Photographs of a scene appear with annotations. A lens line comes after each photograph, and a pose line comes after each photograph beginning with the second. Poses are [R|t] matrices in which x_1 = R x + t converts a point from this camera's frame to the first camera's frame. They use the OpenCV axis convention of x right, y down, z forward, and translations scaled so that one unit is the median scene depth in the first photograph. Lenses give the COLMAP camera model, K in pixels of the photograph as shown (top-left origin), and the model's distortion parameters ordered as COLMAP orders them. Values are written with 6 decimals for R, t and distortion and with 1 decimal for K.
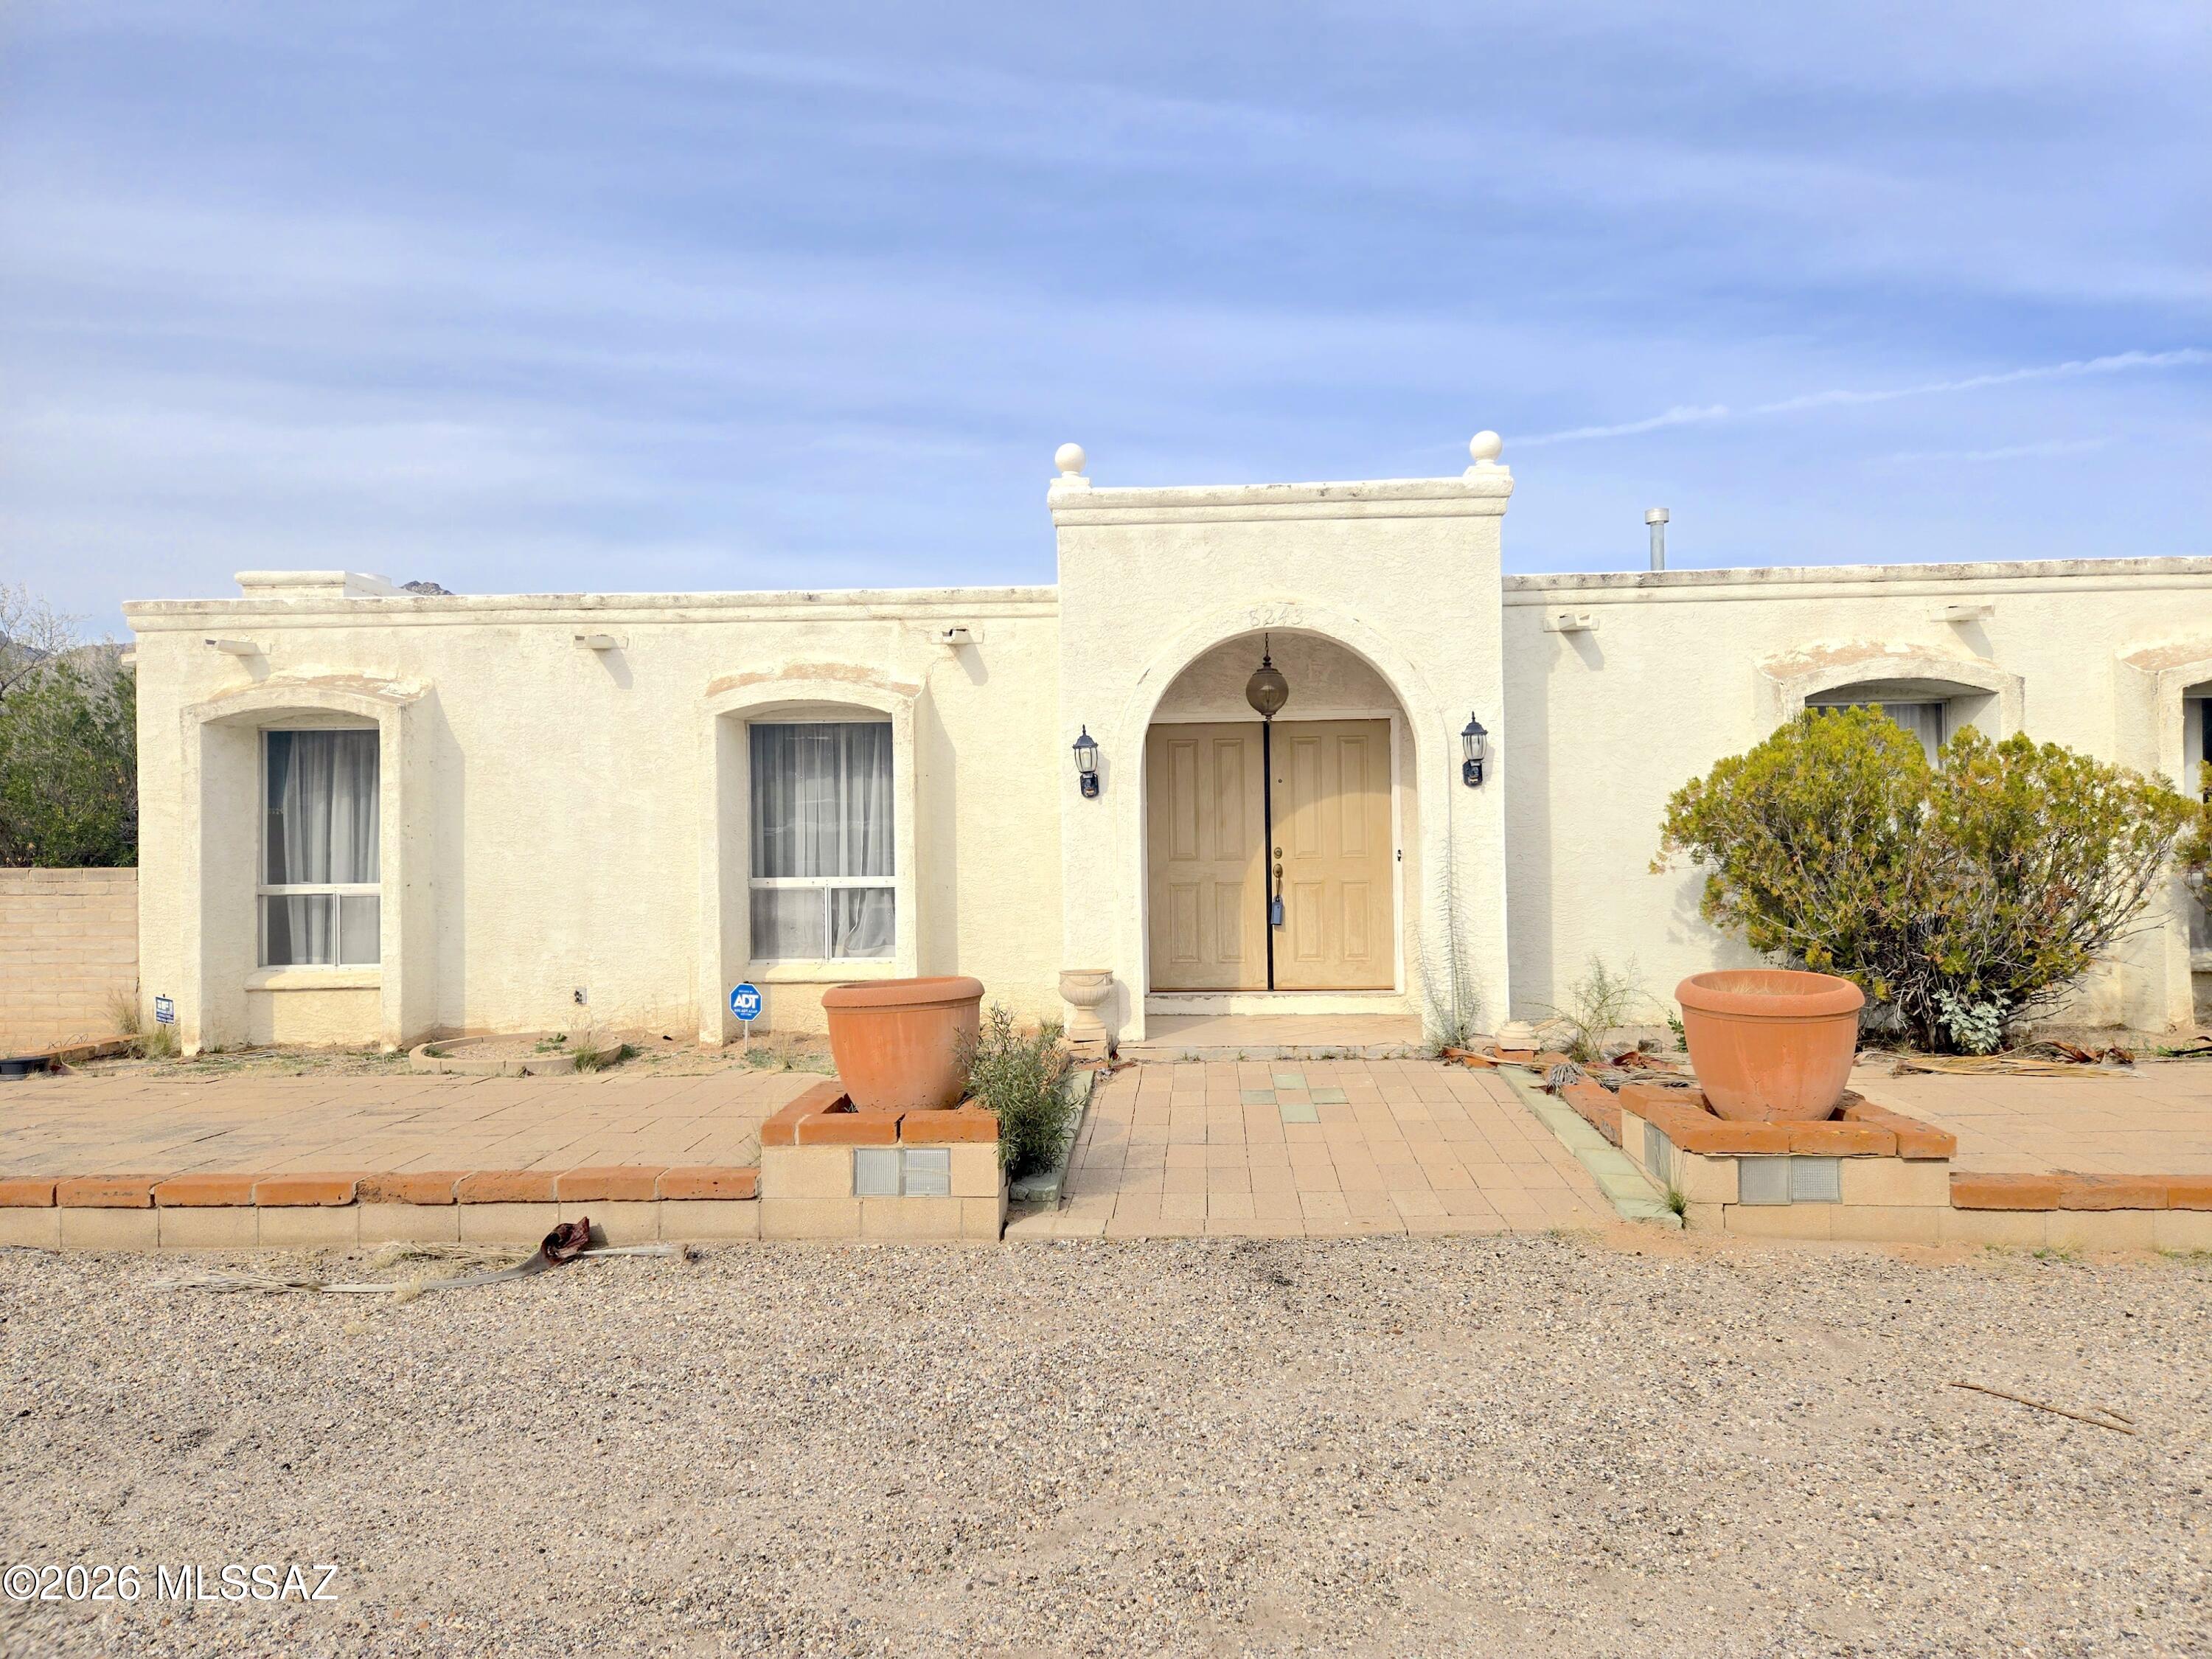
lens RADIAL K [[1445.4, 0, 1107.1], [0, 1445.4, 835.7], [0, 0, 1]] dist [0.033901, -0.003914]
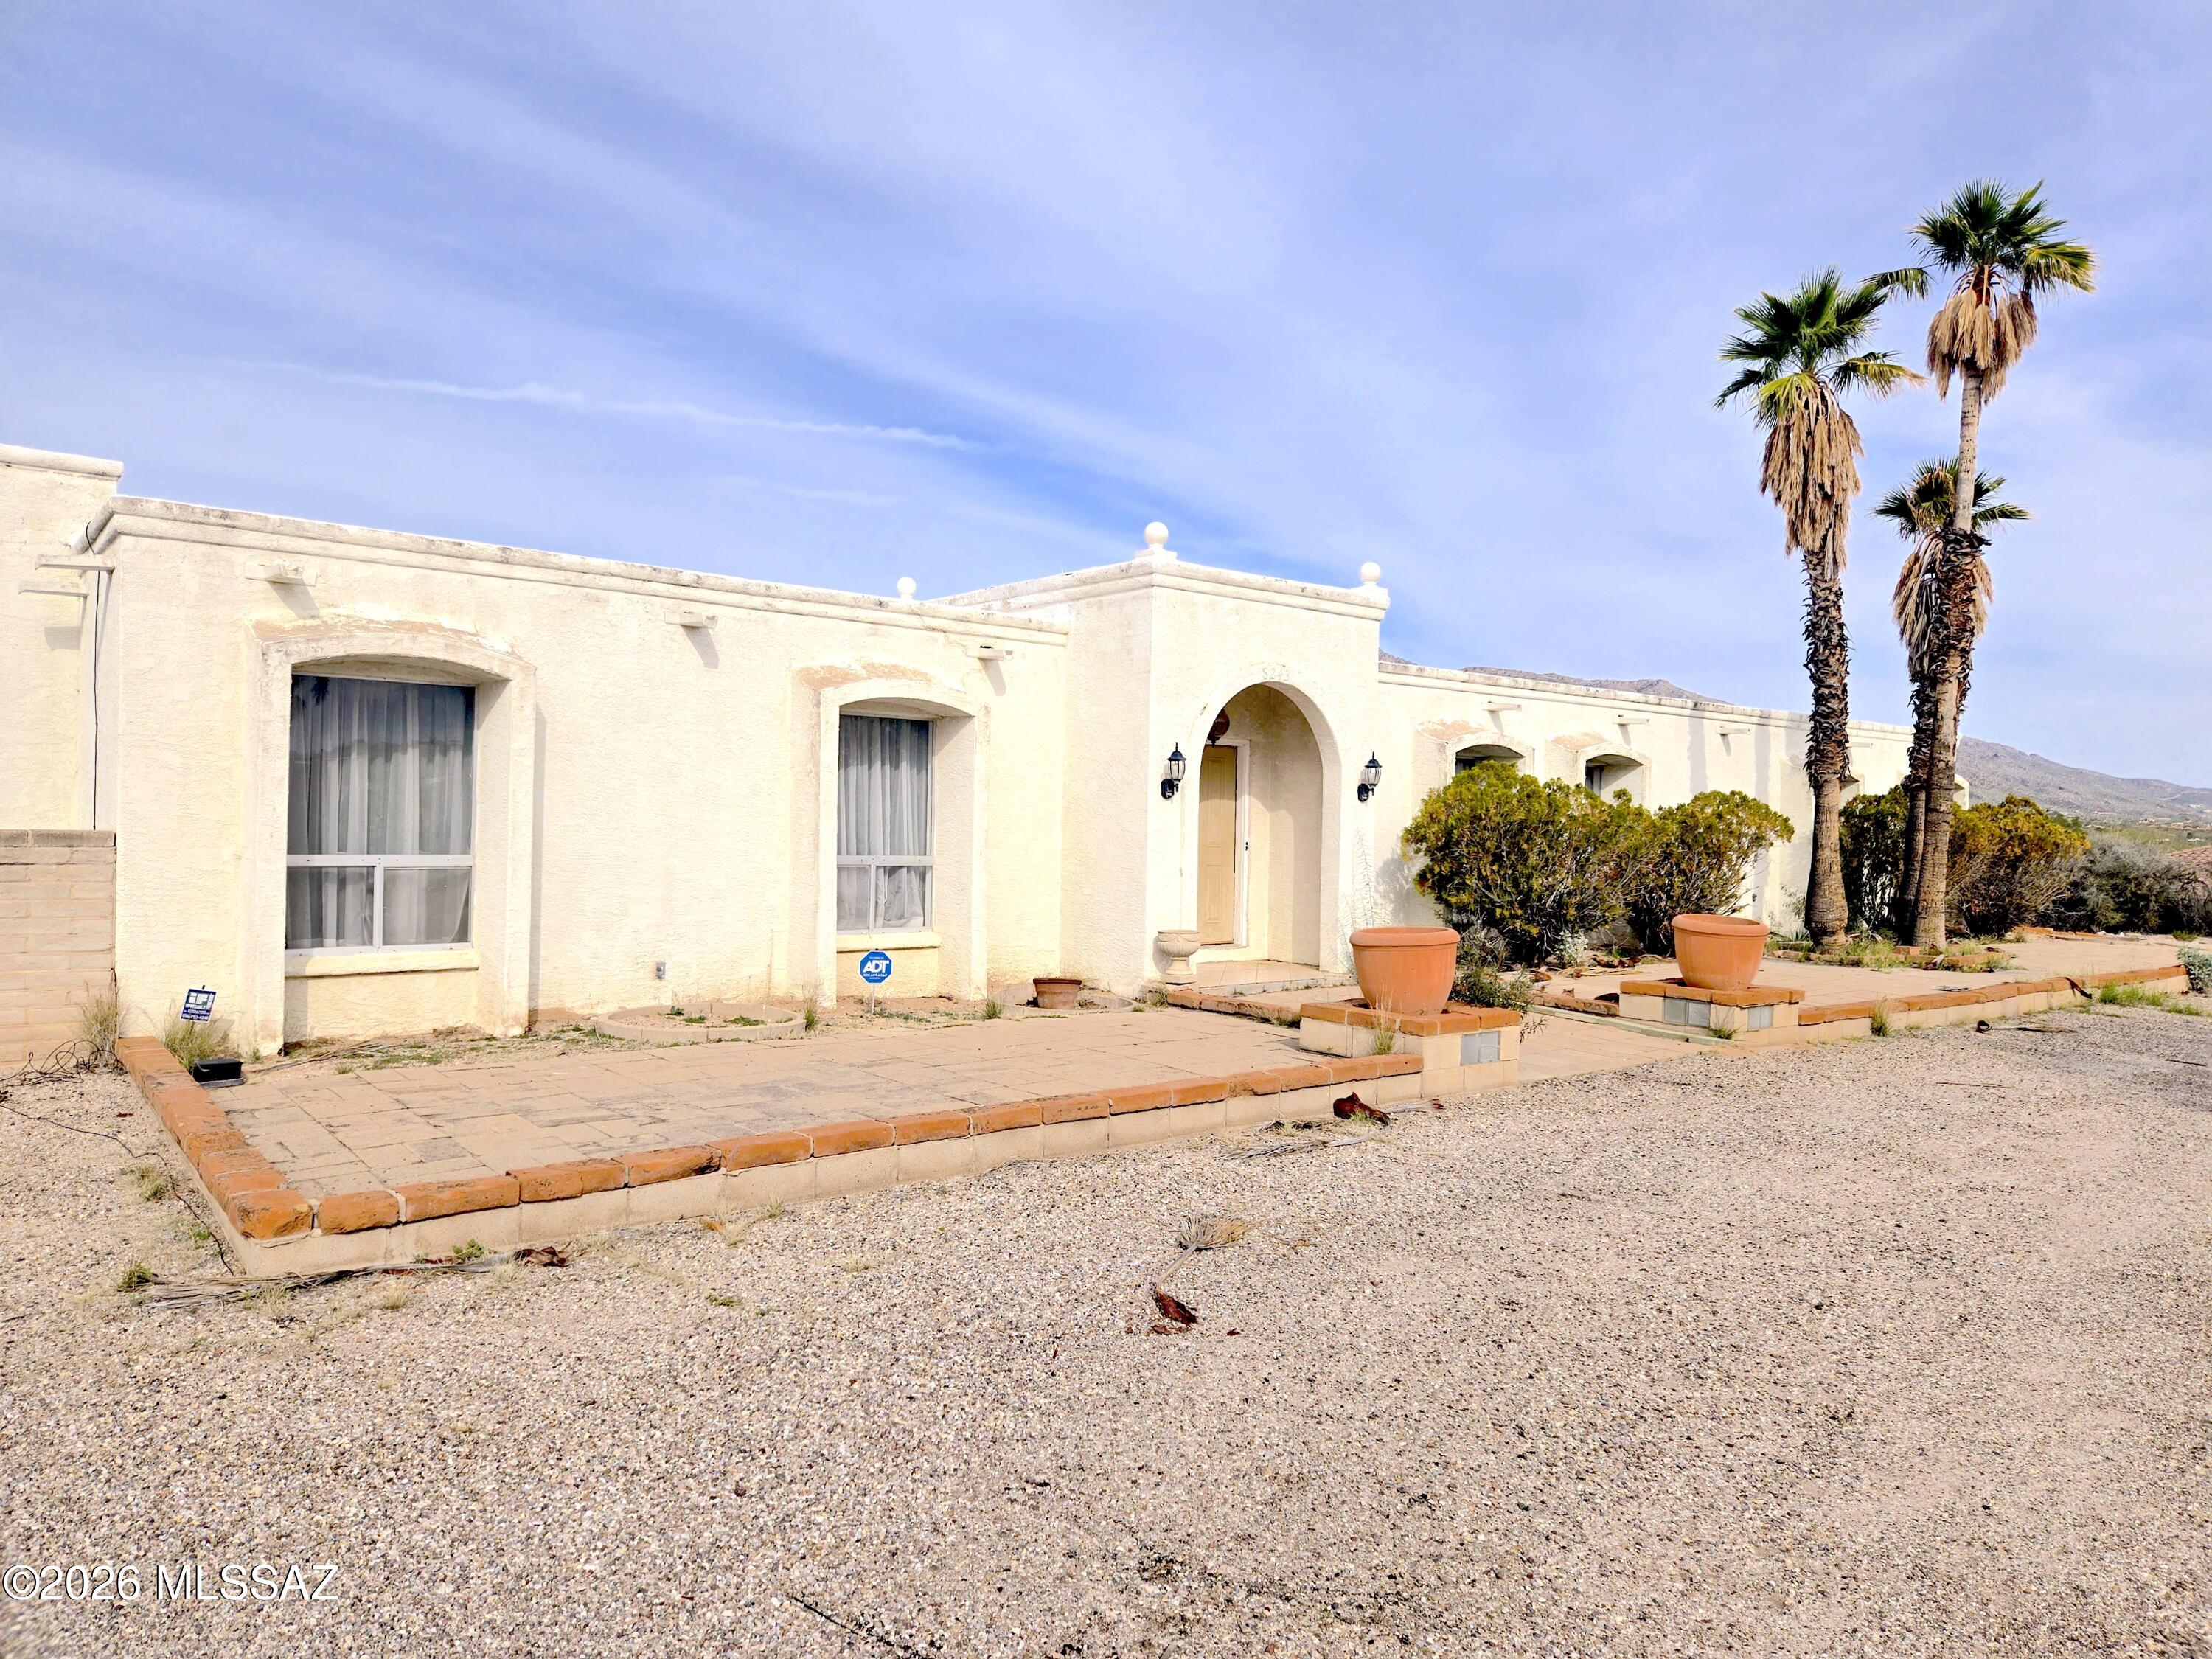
lens RADIAL K [[1445.4, 0, 1109.3], [0, 1445.4, 823.2], [0, 0, 1]] dist [0.033901, -0.003914]
pose [[0.753436, 0.029366, 0.656865, -0.788954], [-0.029630, 0.999504, -0.010698, 0.010557], [-0.656853, -0.011403, 0.753933, 0.045036]]
